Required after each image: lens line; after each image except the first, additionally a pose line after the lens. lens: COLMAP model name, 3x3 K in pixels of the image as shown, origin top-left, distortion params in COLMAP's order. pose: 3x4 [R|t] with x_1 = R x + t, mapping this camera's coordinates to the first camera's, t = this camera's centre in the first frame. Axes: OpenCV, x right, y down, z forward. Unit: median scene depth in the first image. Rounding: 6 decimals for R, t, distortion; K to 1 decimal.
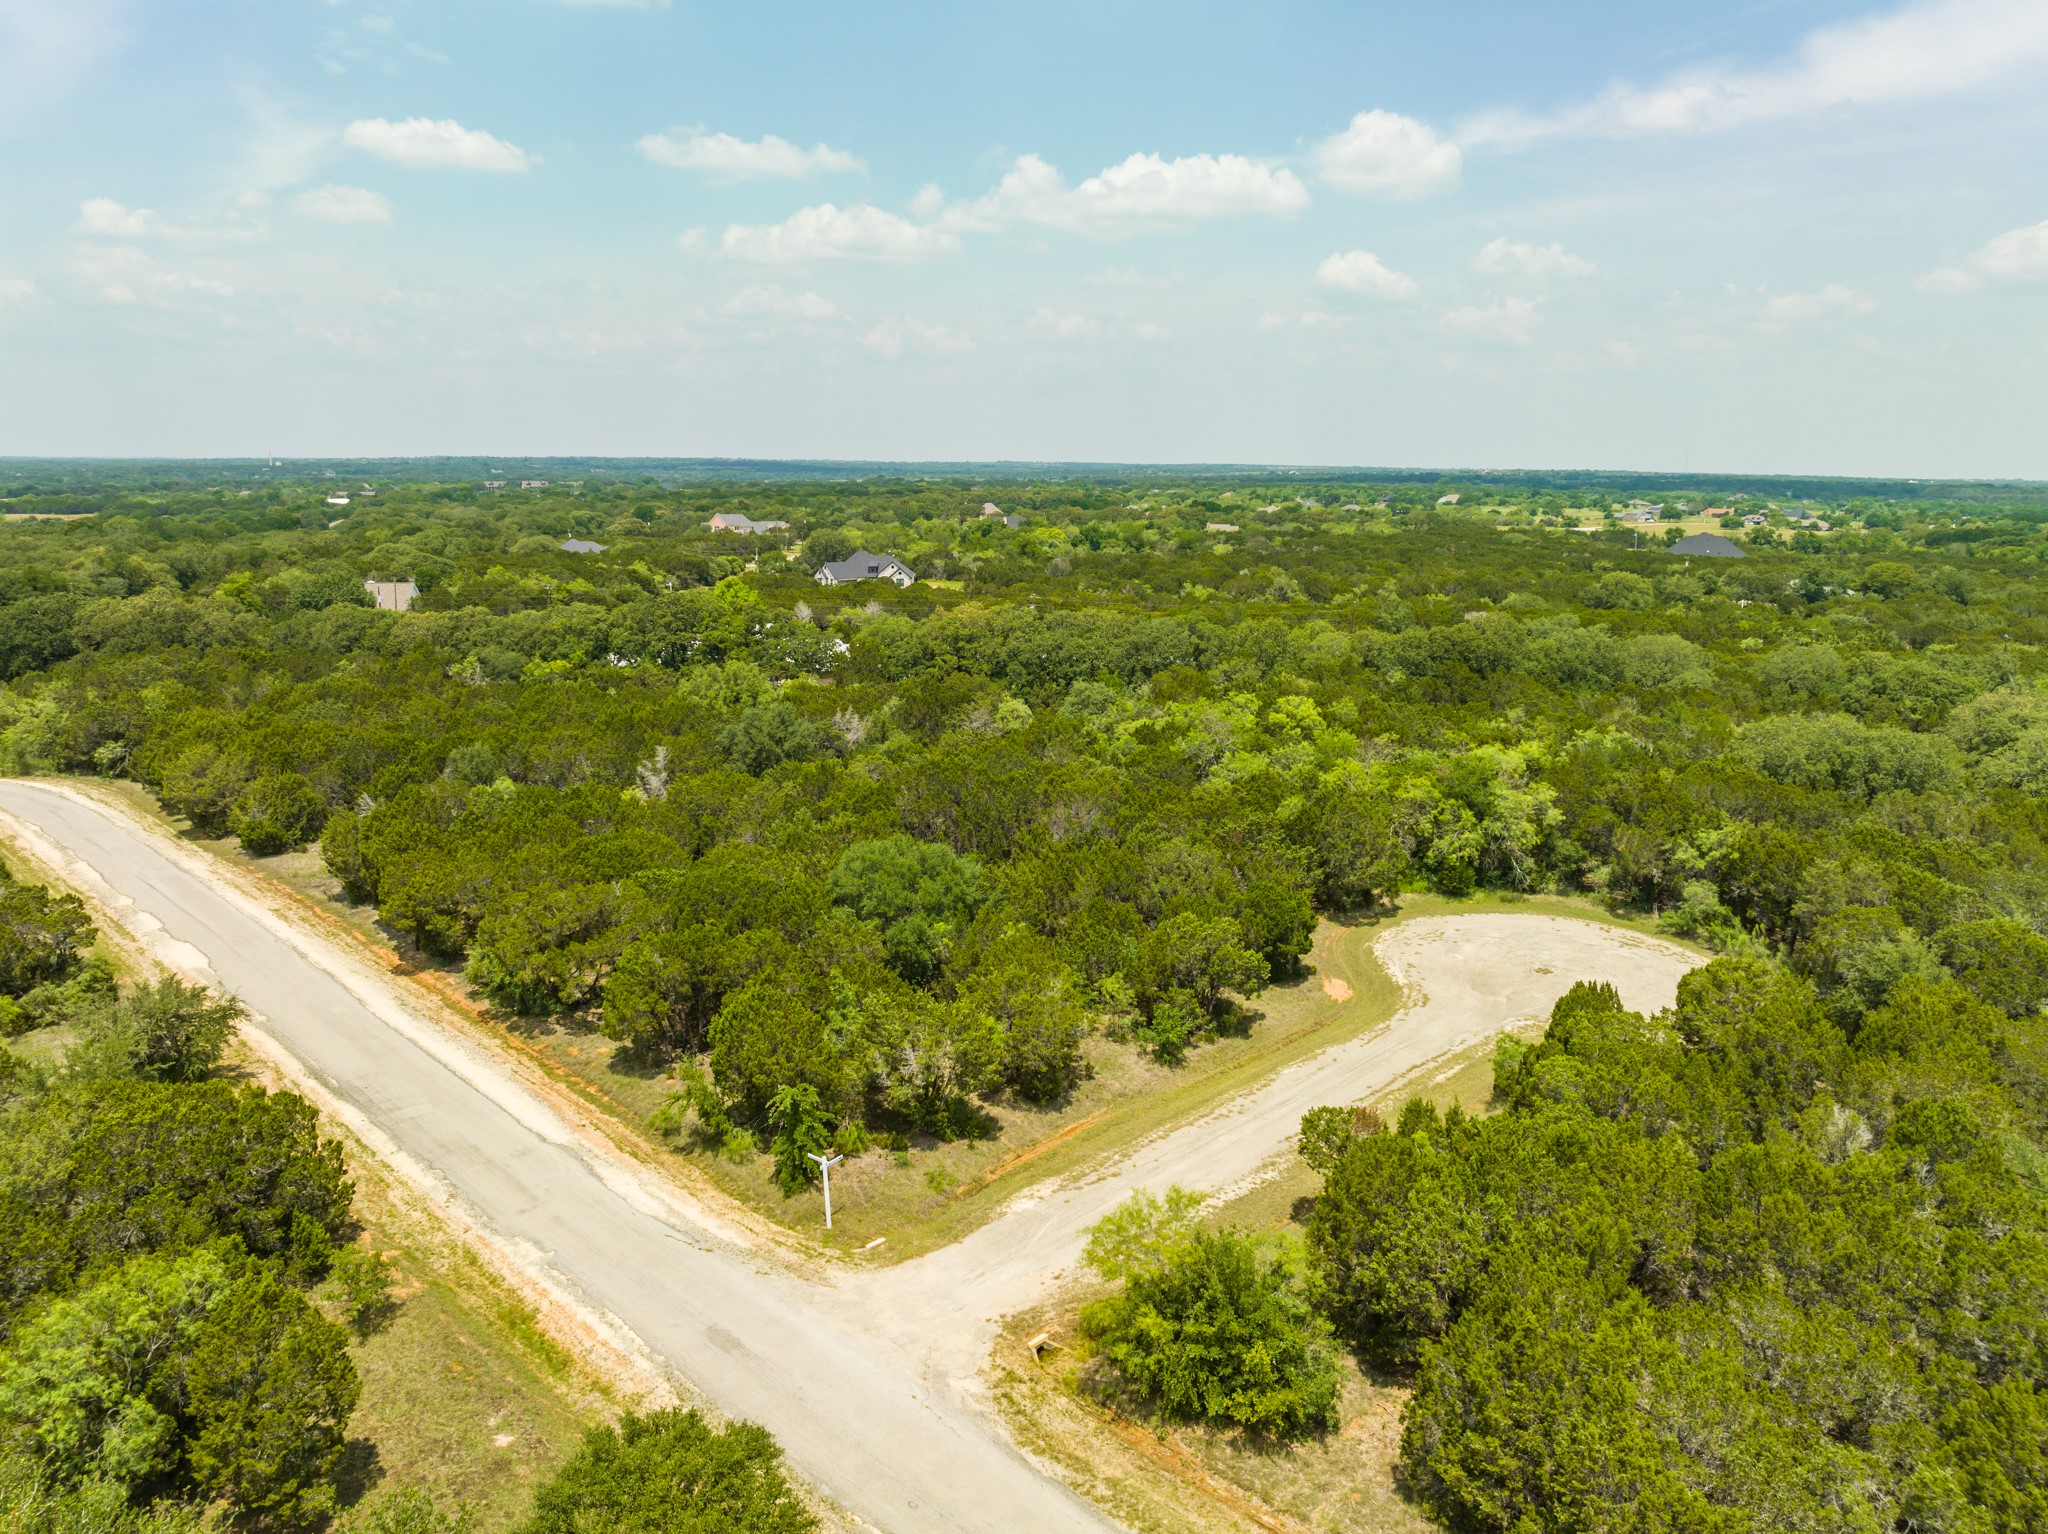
lens RADIAL K [[1433.4, 0, 1020.3], [0, 1433.4, 798.8], [0, 0, 1]] dist [-0.050349, 0.019275]
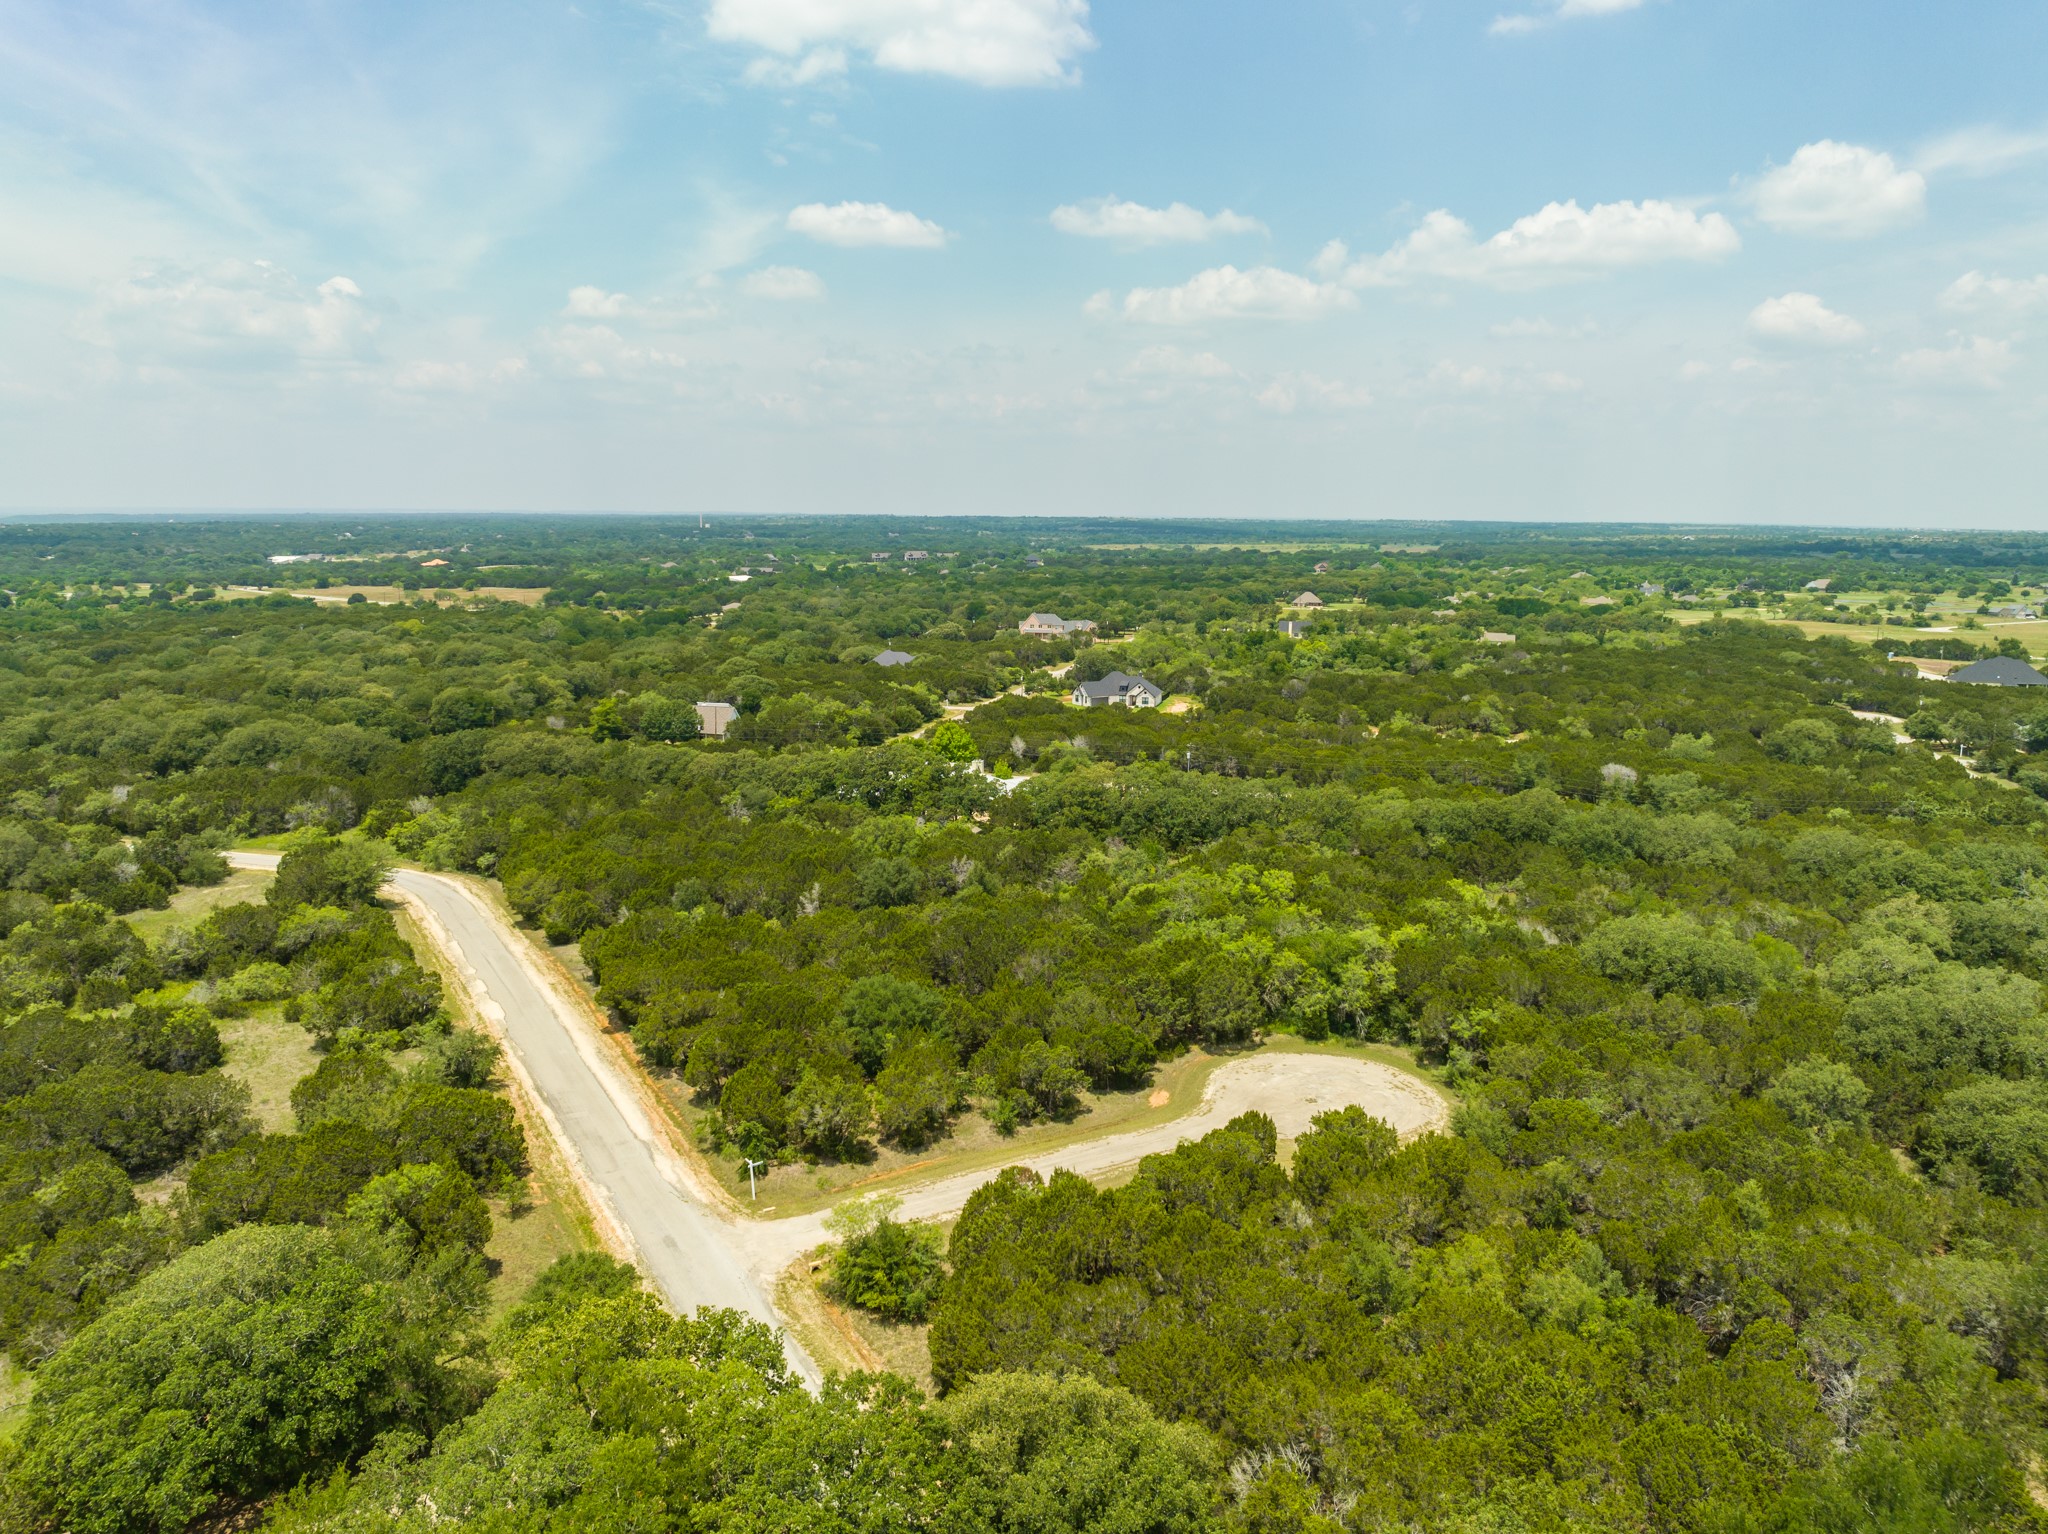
lens RADIAL K [[1433.4, 0, 1032.1], [0, 1433.4, 784.8], [0, 0, 1]] dist [-0.050349, 0.019275]
pose [[0.966716, 0.046919, -0.251513, 0.379765], [-0.058223, 0.997592, -0.037687, -0.111024], [0.249139, 0.051076, 0.967120, -0.428627]]
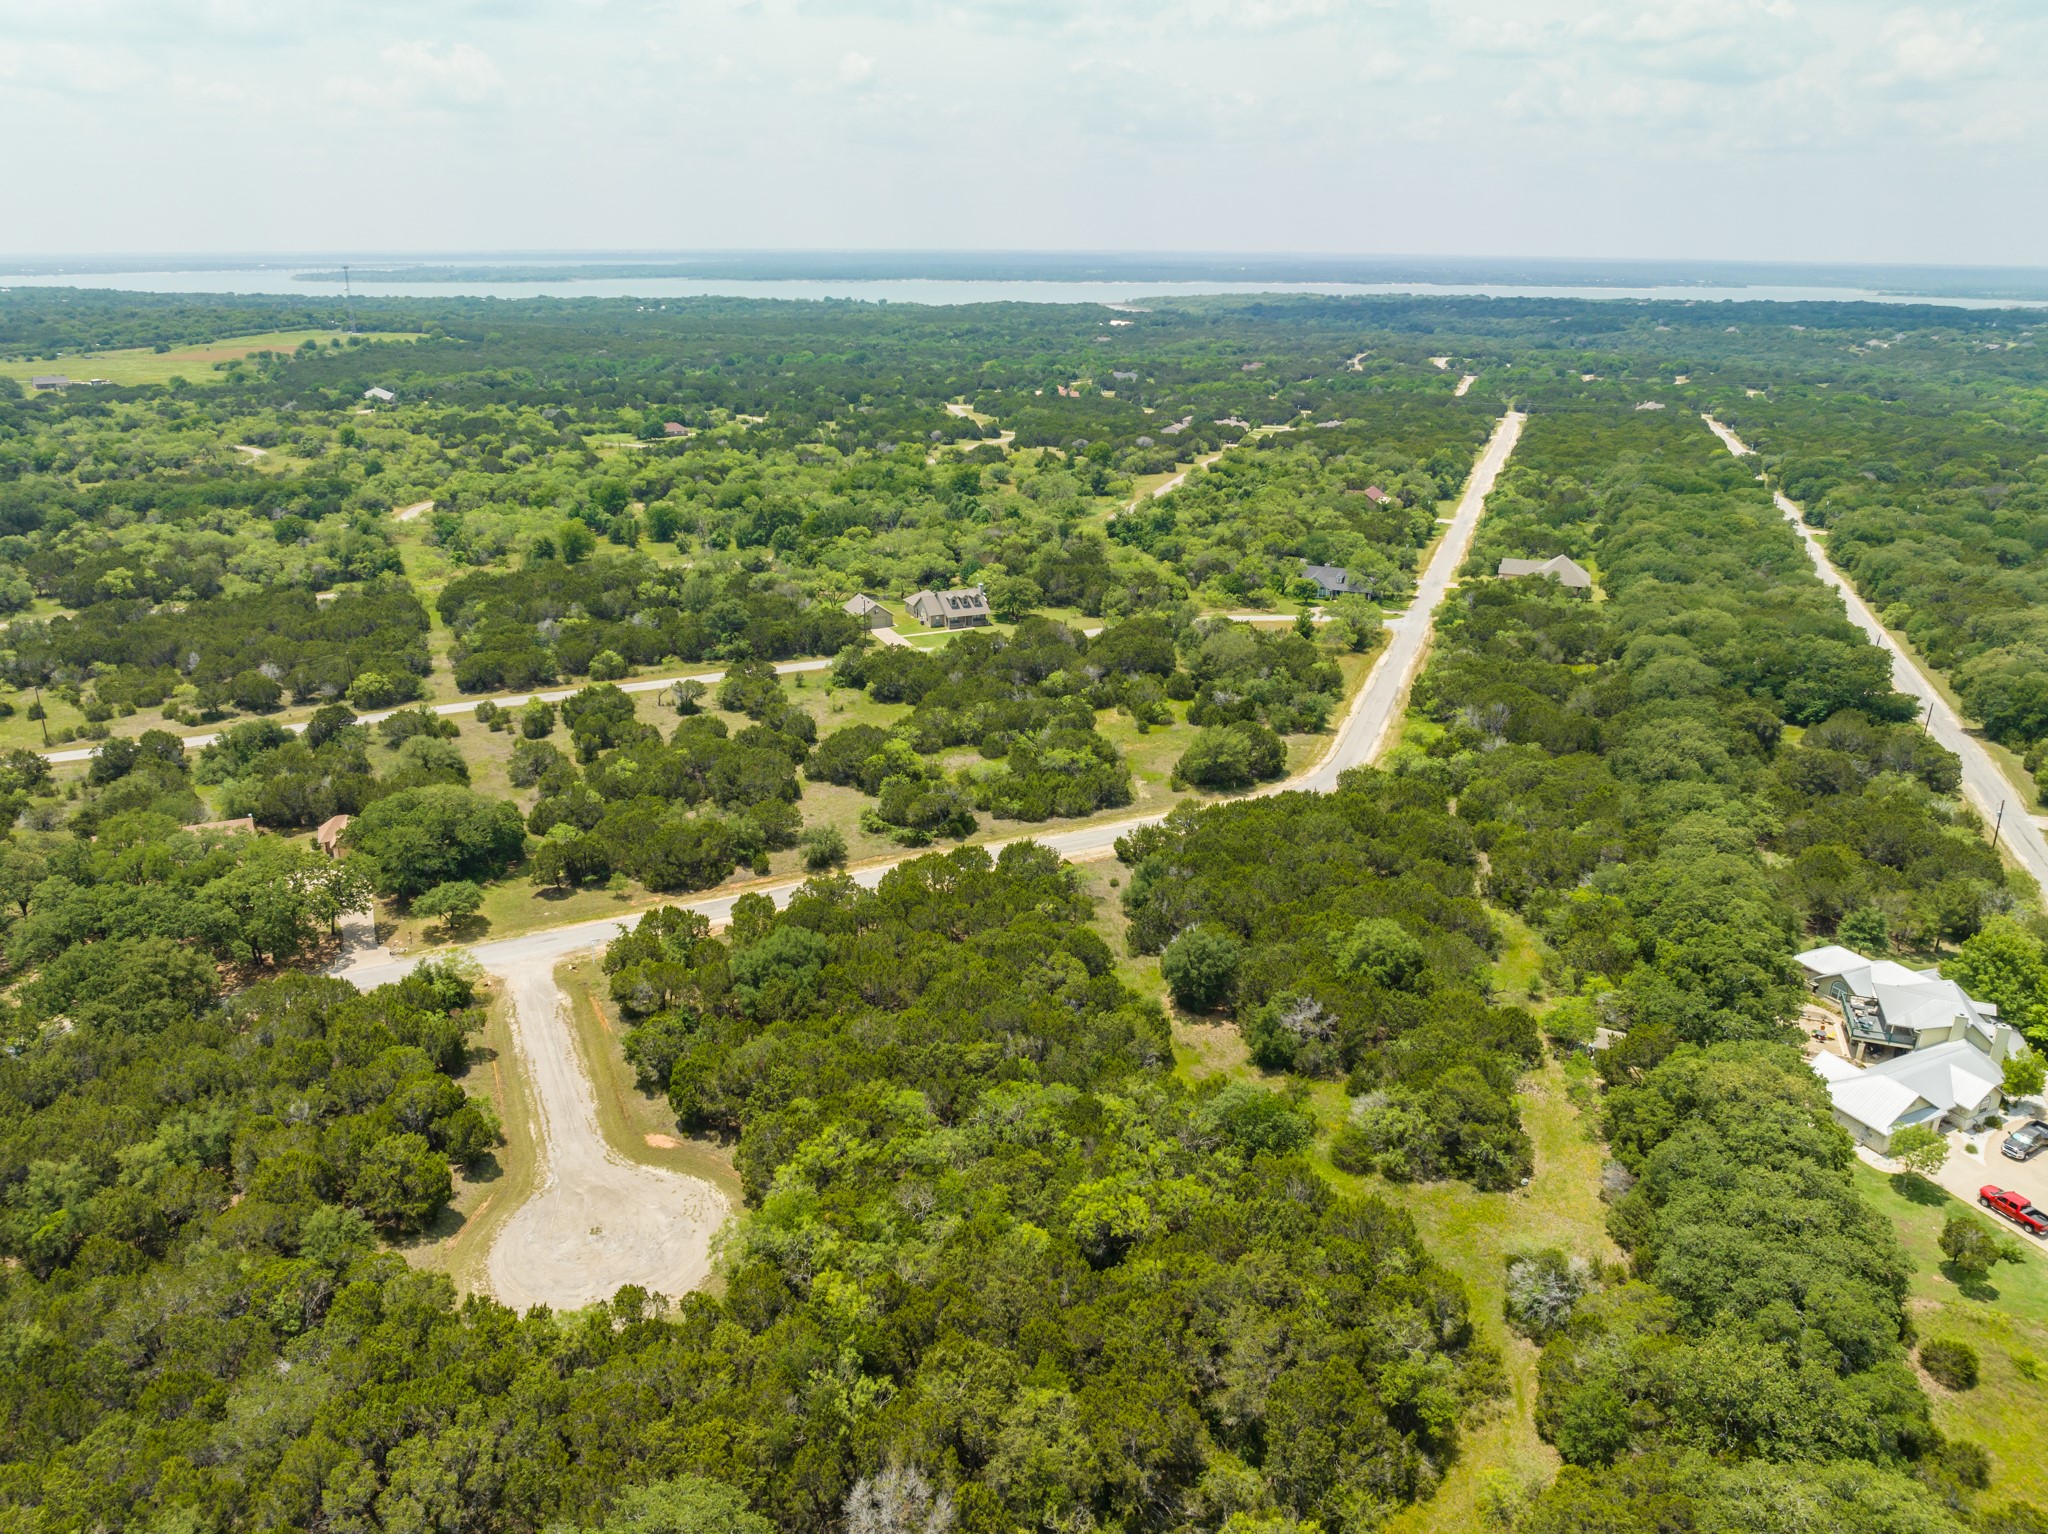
lens RADIAL K [[1433.4, 0, 1019.6], [0, 1433.4, 776.7], [0, 0, 1]] dist [-0.050349, 0.019275]
pose [[-0.368608, 0.309460, -0.876563, 1.088929], [-0.219600, 0.887284, 0.405590, -0.772682], [0.903274, 0.341997, -0.259102, 1.342397]]
